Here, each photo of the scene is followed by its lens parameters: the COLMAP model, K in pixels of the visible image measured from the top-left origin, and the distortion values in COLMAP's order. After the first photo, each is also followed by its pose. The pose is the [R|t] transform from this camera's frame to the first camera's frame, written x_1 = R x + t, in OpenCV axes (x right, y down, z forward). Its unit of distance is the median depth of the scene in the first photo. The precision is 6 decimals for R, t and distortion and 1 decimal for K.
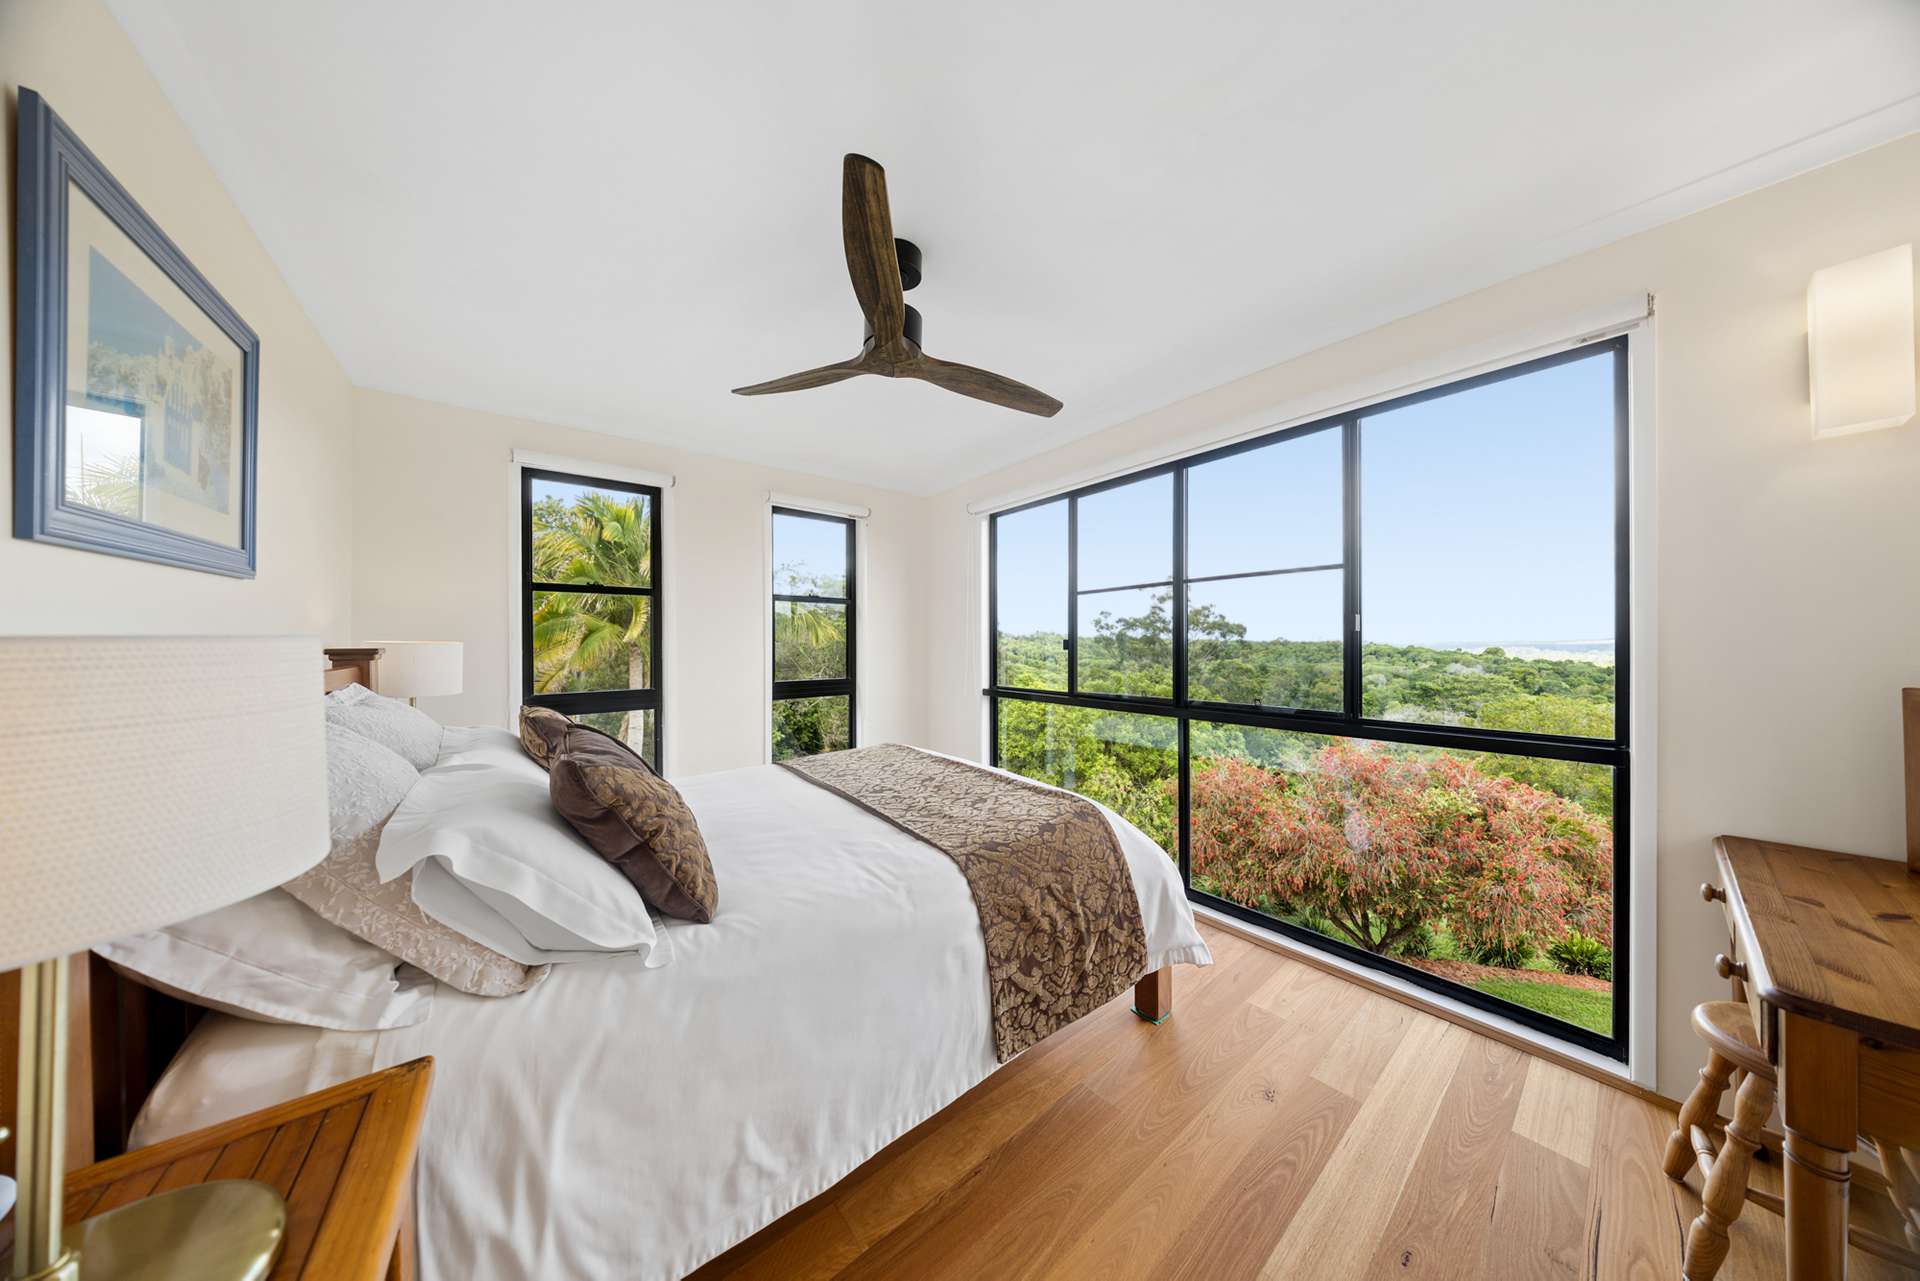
lens RADIAL K [[548.6, 0, 960.0], [0, 548.6, 640.5], [0, 0, 1]] dist [0.000819, 0.000017]
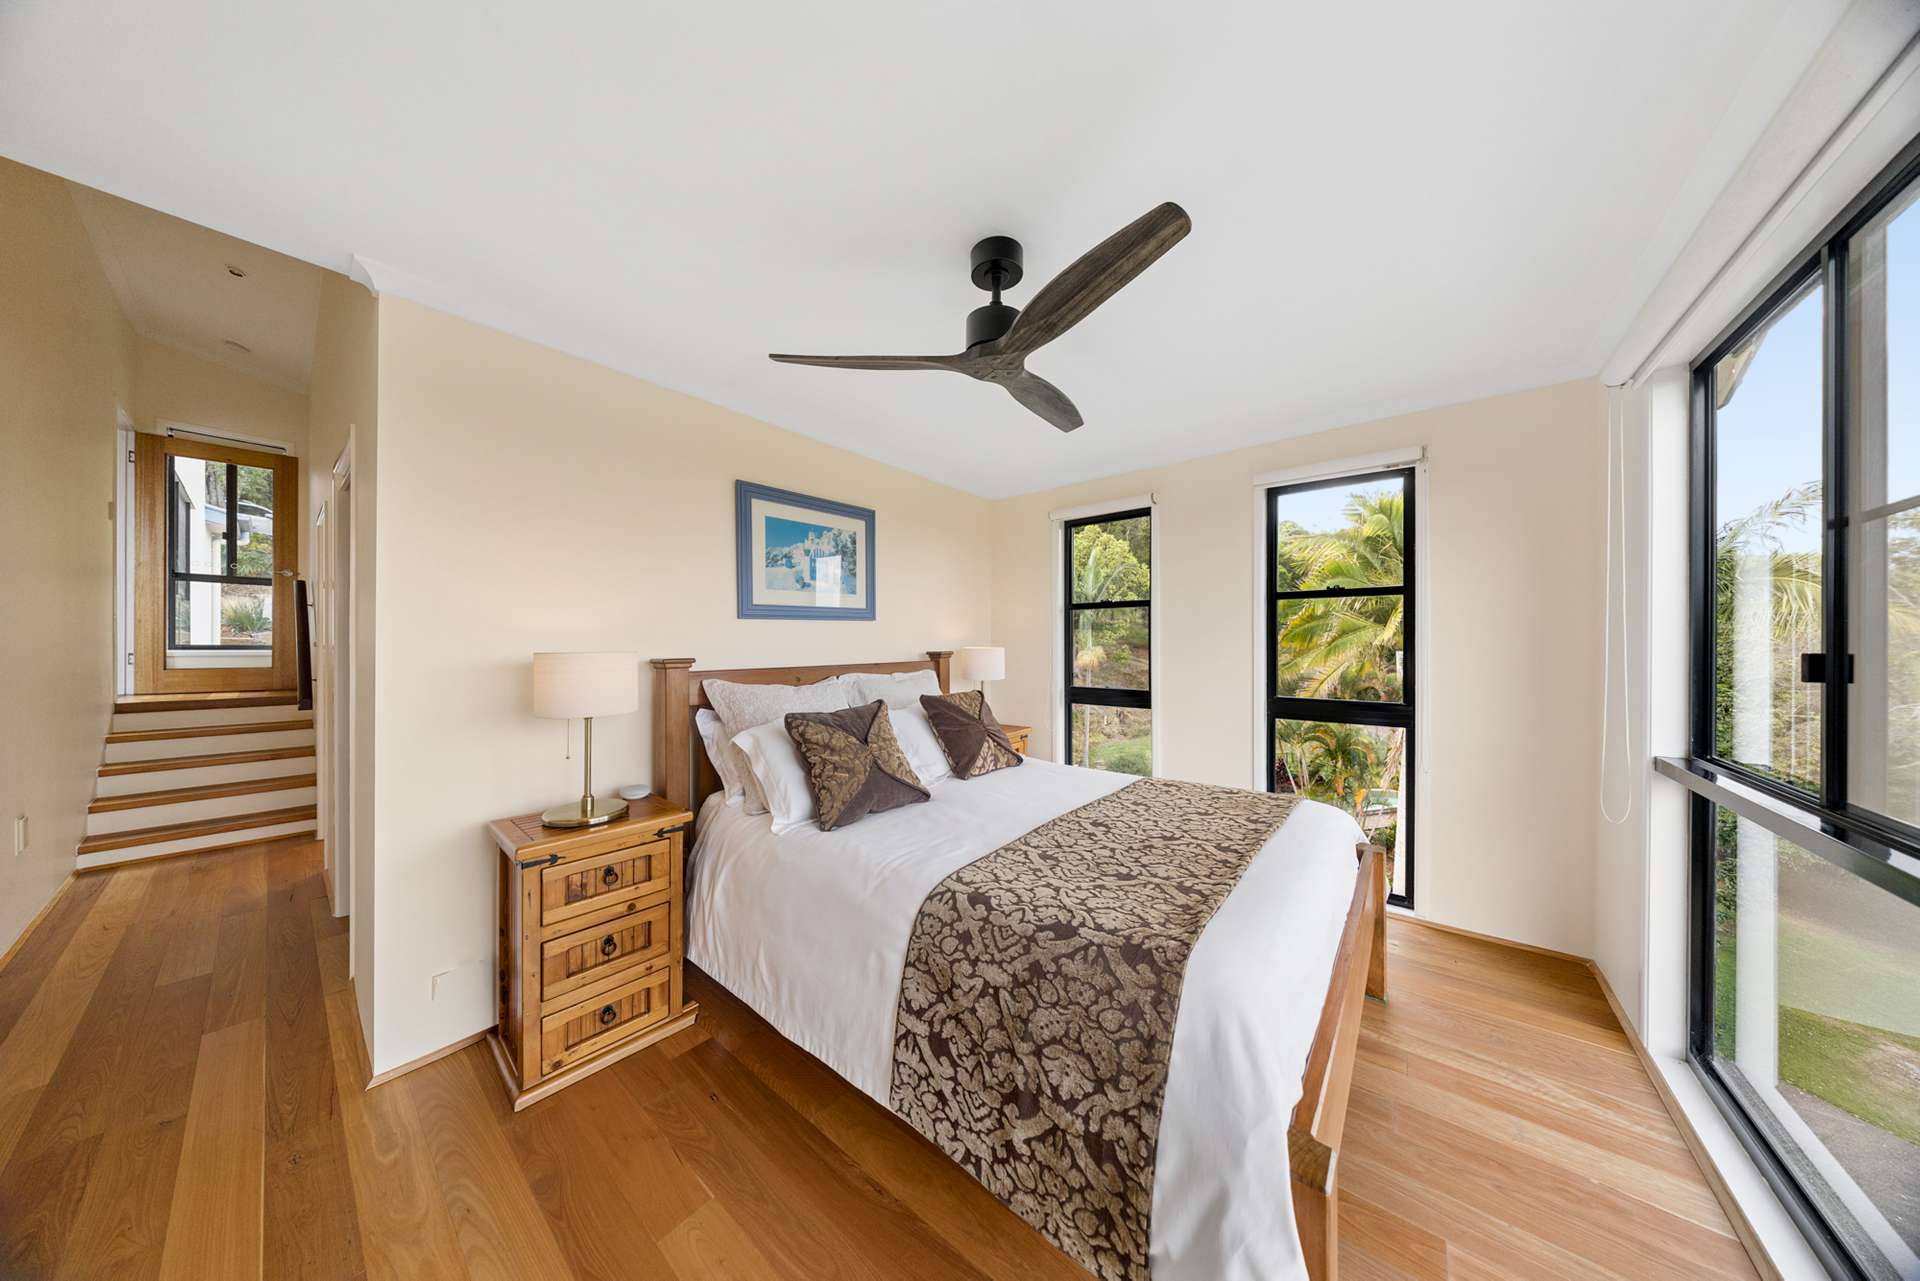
lens RADIAL K [[548.6, 0, 960.0], [0, 548.6, 640.5], [0, 0, 1]] dist [0.000819, 0.000017]
pose [[0.221083, -0.000123, -0.975255, 0.613256], [-0.001204, 0.999999, -0.000399, -0.019153], [0.975254, 0.001262, 0.221082, 0.544751]]
